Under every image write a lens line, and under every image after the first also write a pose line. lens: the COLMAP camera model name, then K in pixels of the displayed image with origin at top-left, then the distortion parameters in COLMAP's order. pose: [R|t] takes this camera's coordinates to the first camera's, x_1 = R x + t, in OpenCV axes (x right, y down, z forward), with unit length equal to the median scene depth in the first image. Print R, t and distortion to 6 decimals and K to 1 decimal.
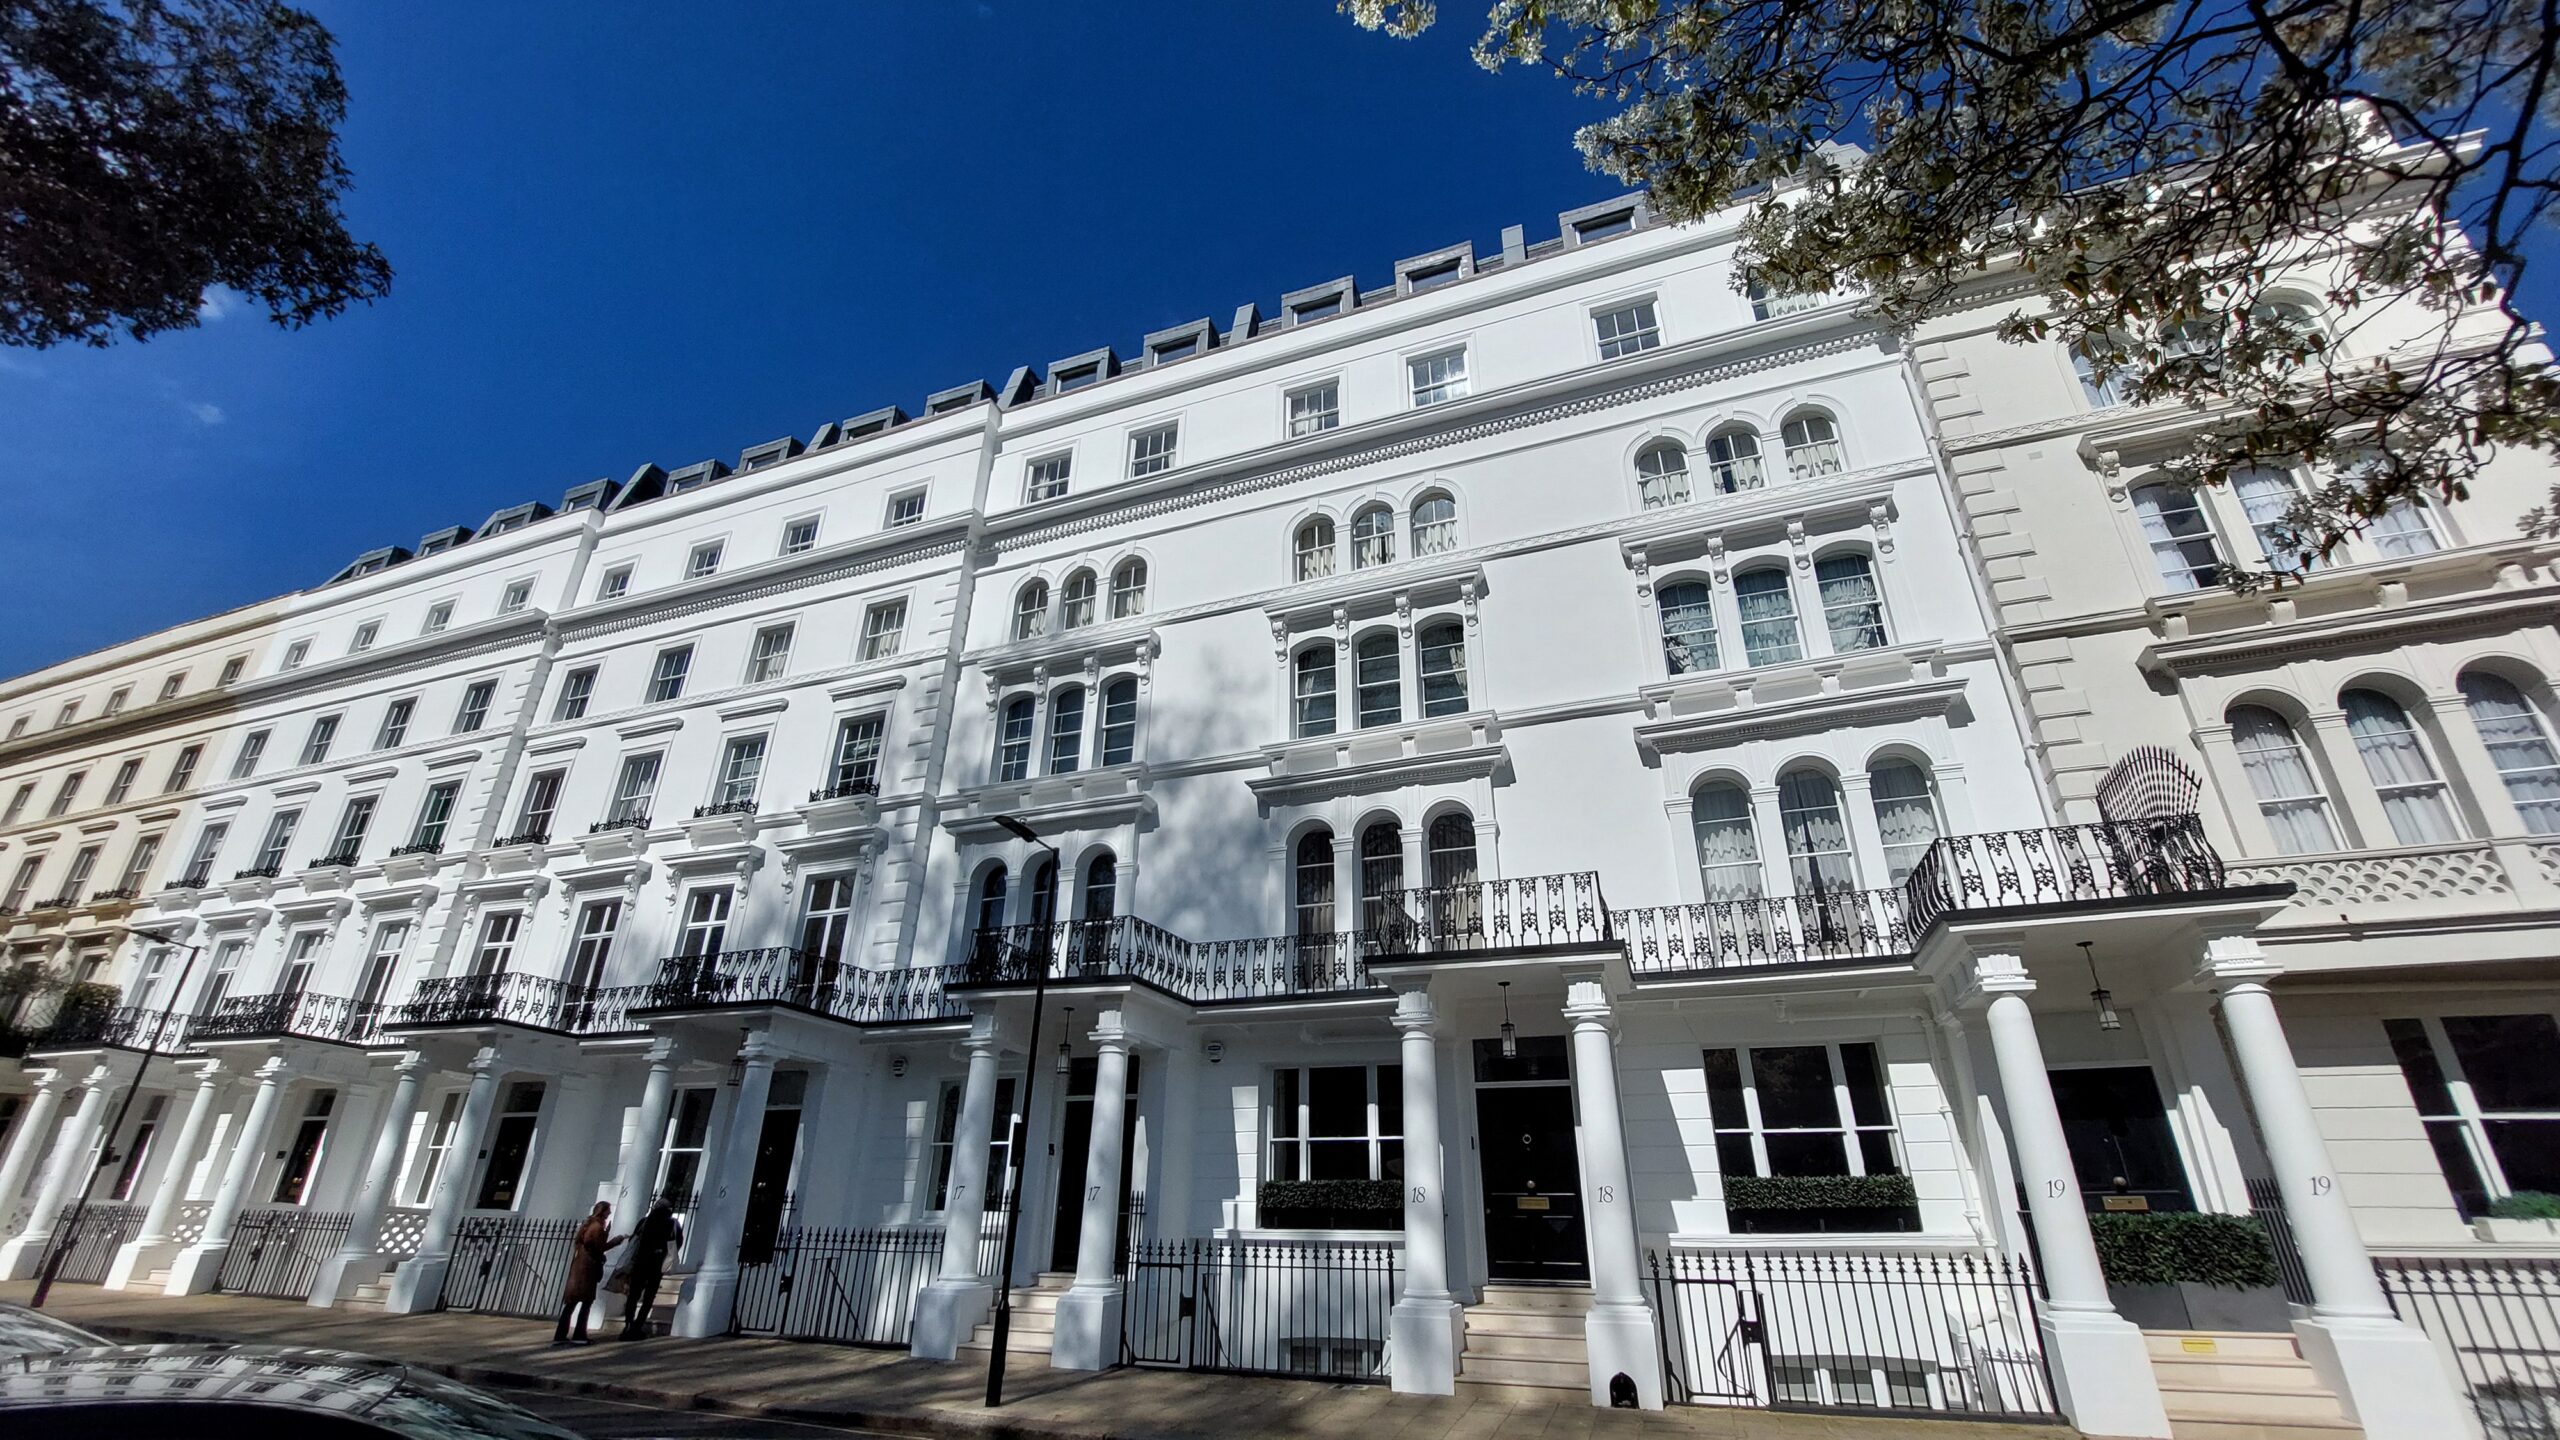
lens RADIAL K [[1064.4, 0, 1280.0], [0, 1064.4, 720.0], [0, 0, 1]] dist [0.000863, -0.012453]
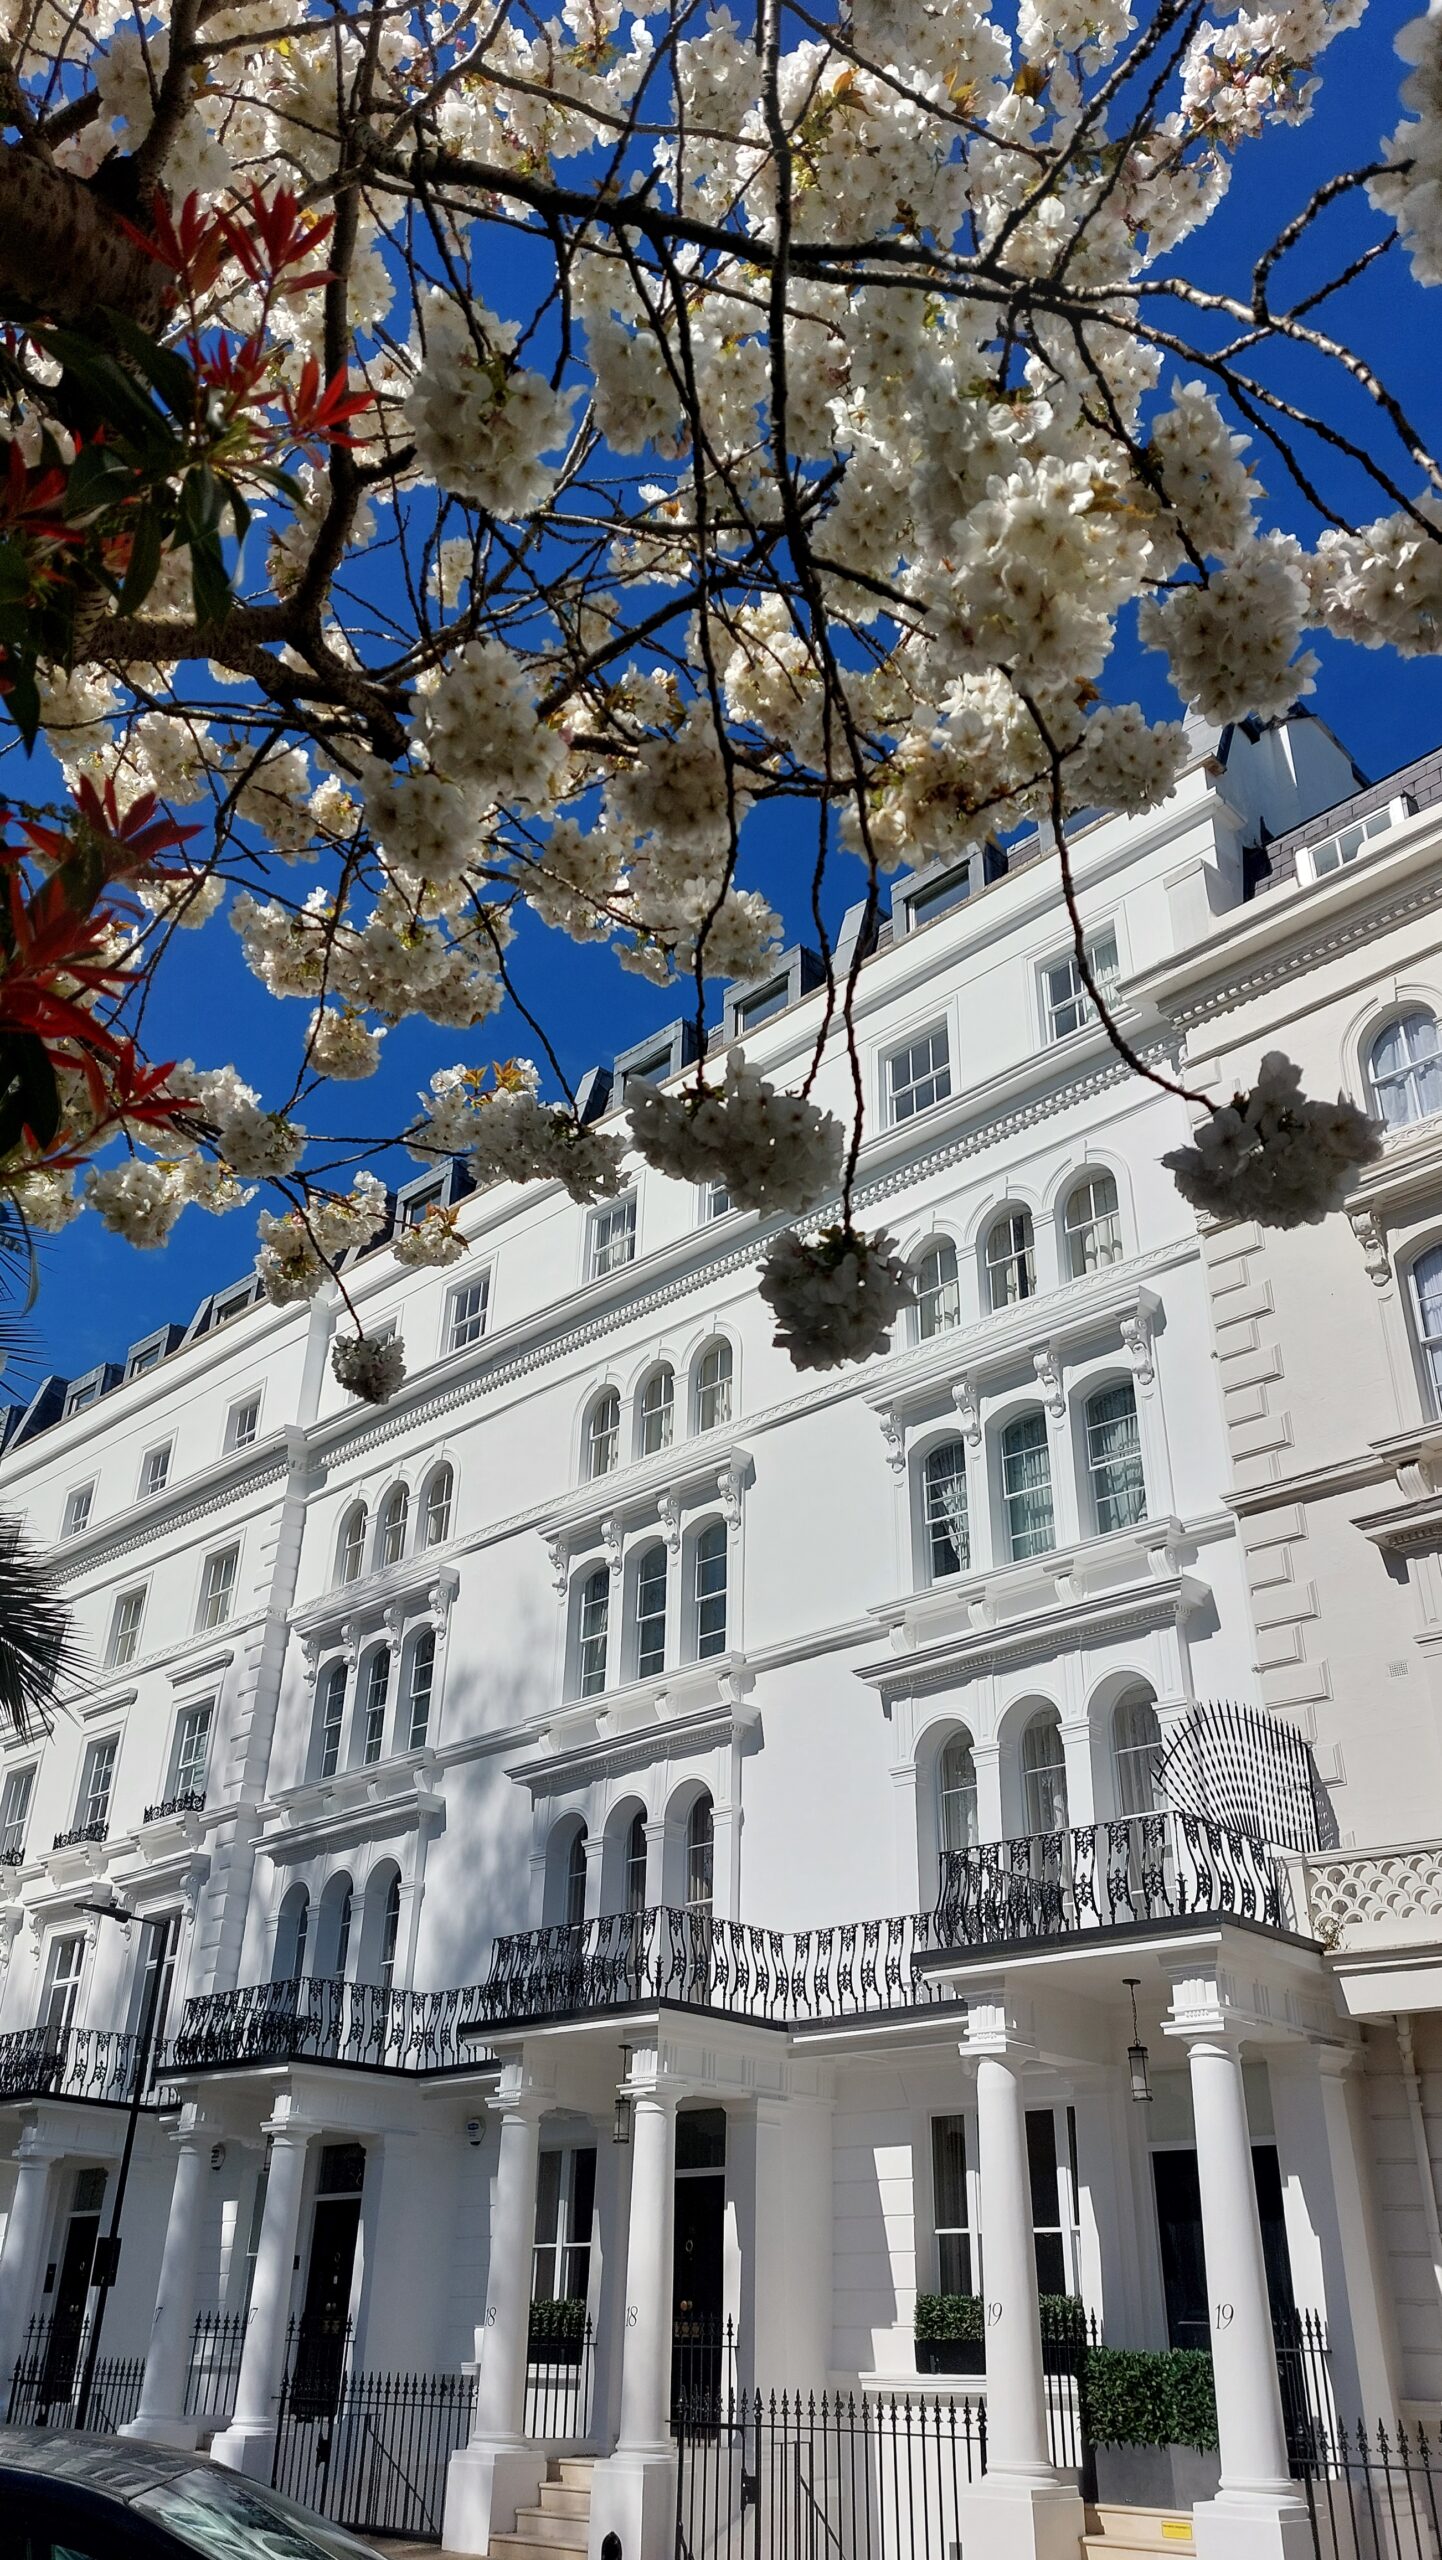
lens RADIAL K [[1901.6, 0, 759.1], [0, 1901.6, 1283.7], [0, 0, 1]] dist [0.063481, -0.088444]
pose [[0.915020, -0.189057, -0.356365, 0.578394], [0.160494, 0.981069, -0.108379, -0.090365], [0.370109, 0.041975, 0.928040, -0.211010]]
